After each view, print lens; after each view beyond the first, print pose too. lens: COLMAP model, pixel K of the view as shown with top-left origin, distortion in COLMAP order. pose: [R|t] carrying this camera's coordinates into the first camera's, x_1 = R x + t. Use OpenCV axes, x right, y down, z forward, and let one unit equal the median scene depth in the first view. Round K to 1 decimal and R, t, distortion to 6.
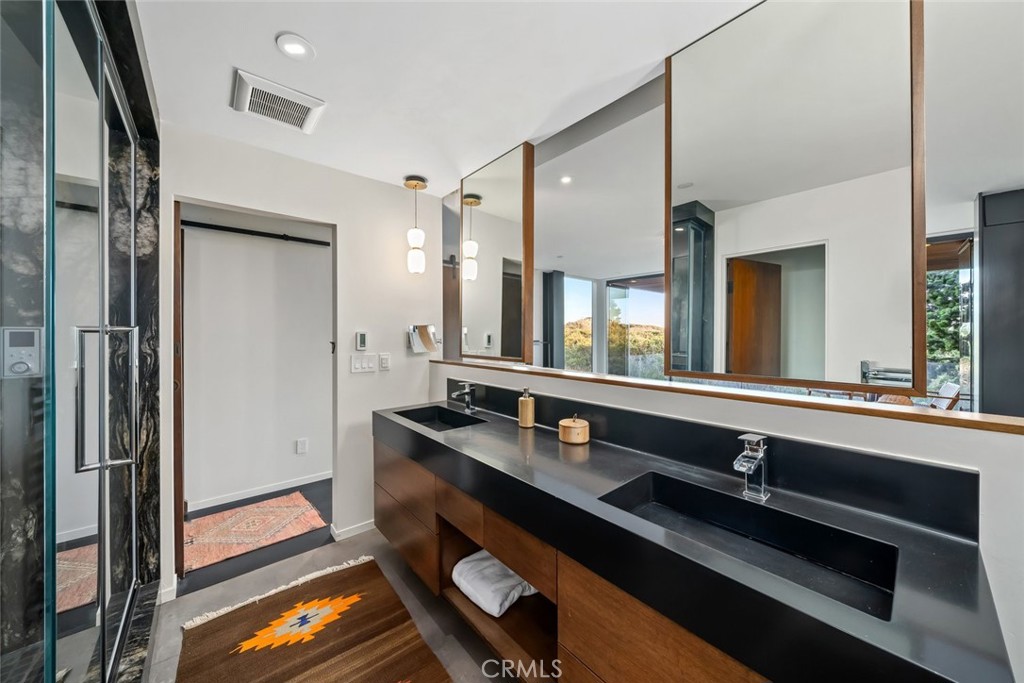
lens RADIAL K [[354.4, 0, 511.2], [0, 354.4, 335.9], [0, 0, 1]] dist [-0.001707, -0.000182]
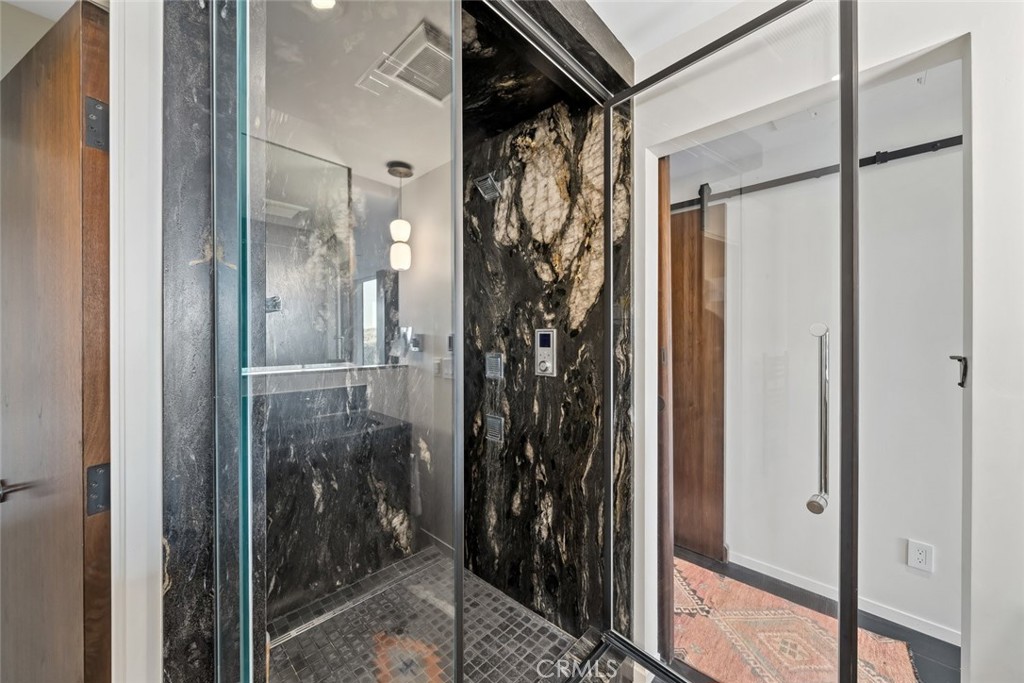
lens RADIAL K [[368.4, 0, 508.5], [0, 368.4, 336.3], [0, 0, 1]] dist [-0.001916, -0.000266]
pose [[0.082400, 0.004253, -0.996590, -0.215663], [-0.003424, 0.999986, 0.003984, -0.006555], [0.996593, 0.003084, 0.082414, 0.677168]]
